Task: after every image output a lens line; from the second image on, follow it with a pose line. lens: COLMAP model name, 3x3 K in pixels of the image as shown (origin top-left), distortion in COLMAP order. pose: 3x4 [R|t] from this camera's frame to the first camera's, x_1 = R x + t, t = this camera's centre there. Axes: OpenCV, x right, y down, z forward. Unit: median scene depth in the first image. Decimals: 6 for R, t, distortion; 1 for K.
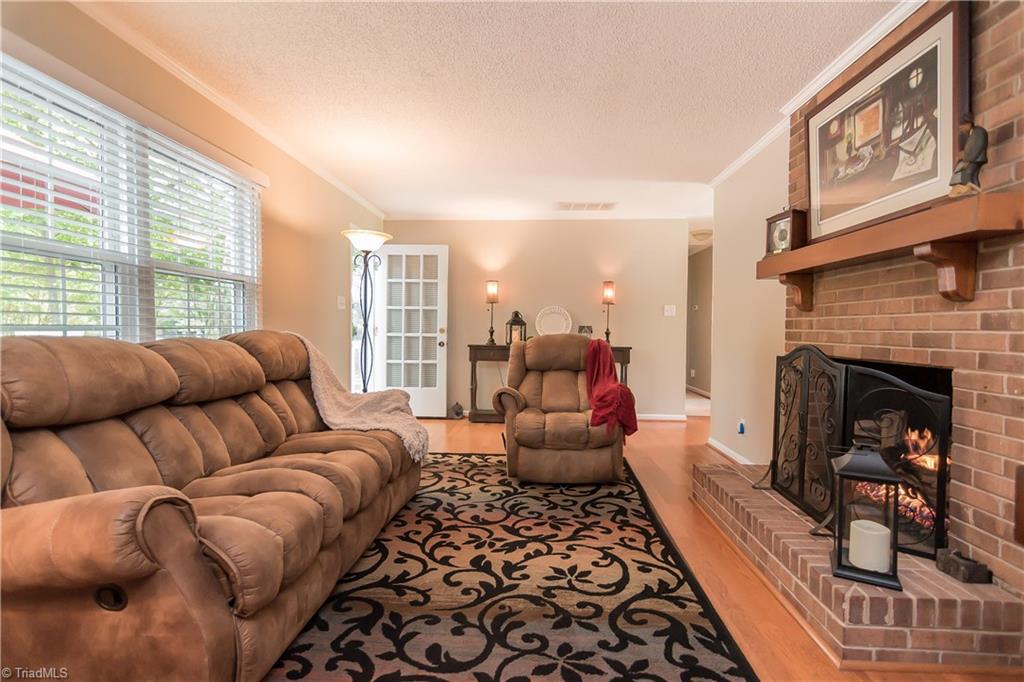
lens RADIAL K [[488.6, 0, 507.5], [0, 488.6, 345.1], [0, 0, 1]] dist [0.002428, 0.002414]
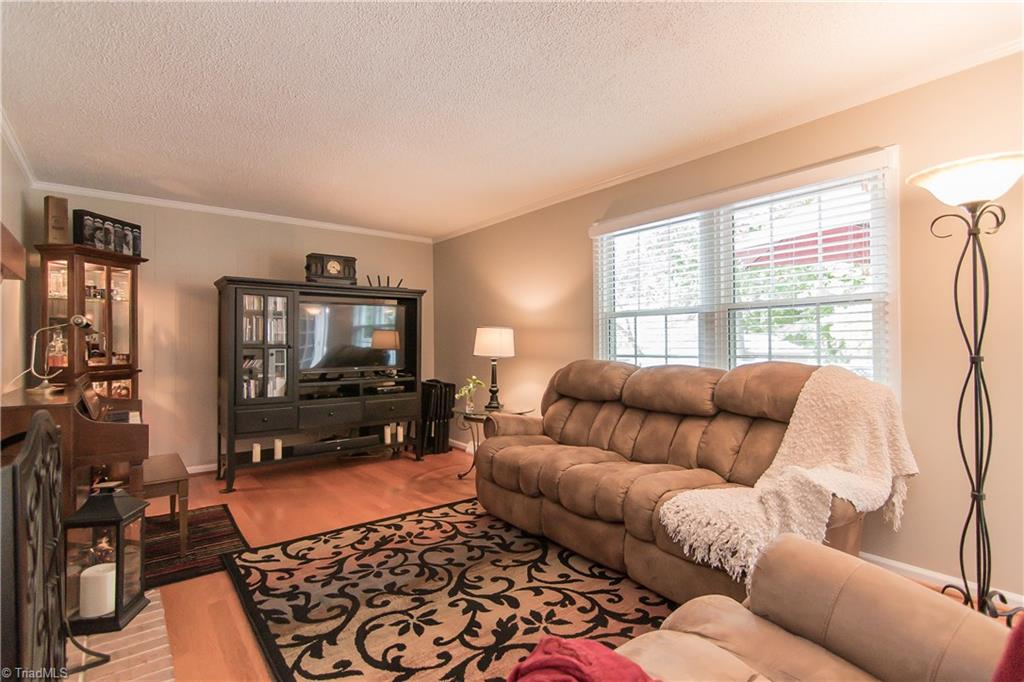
lens RADIAL K [[488.6, 0, 505.4], [0, 488.6, 343.9], [0, 0, 1]] dist [0.002428, 0.002414]
pose [[-0.747644, -0.000771, -0.664099, 0.617992], [-0.015999, 0.999730, 0.016850, -0.089819], [0.663907, 0.023223, -0.747455, 1.776662]]
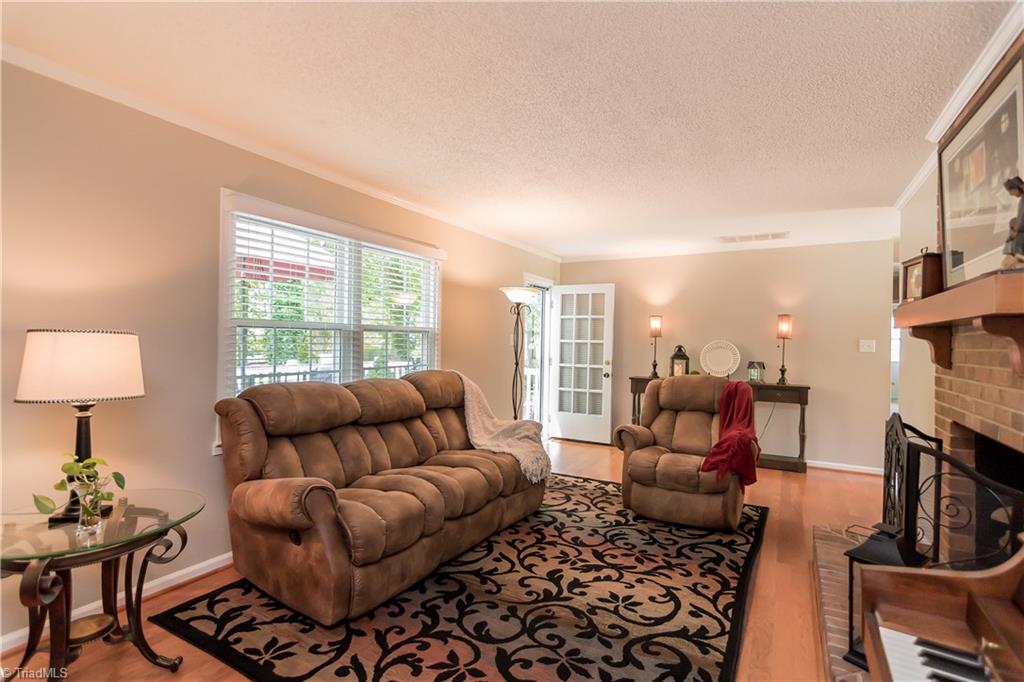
lens RADIAL K [[488.6, 0, 506.1], [0, 488.6, 342.8], [0, 0, 1]] dist [0.002428, 0.002414]
pose [[0.893611, 0.006065, -0.448802, 0.387991], [-0.022357, 0.999269, -0.031012, -0.091262], [0.448286, 0.037746, 0.893093, -0.161776]]
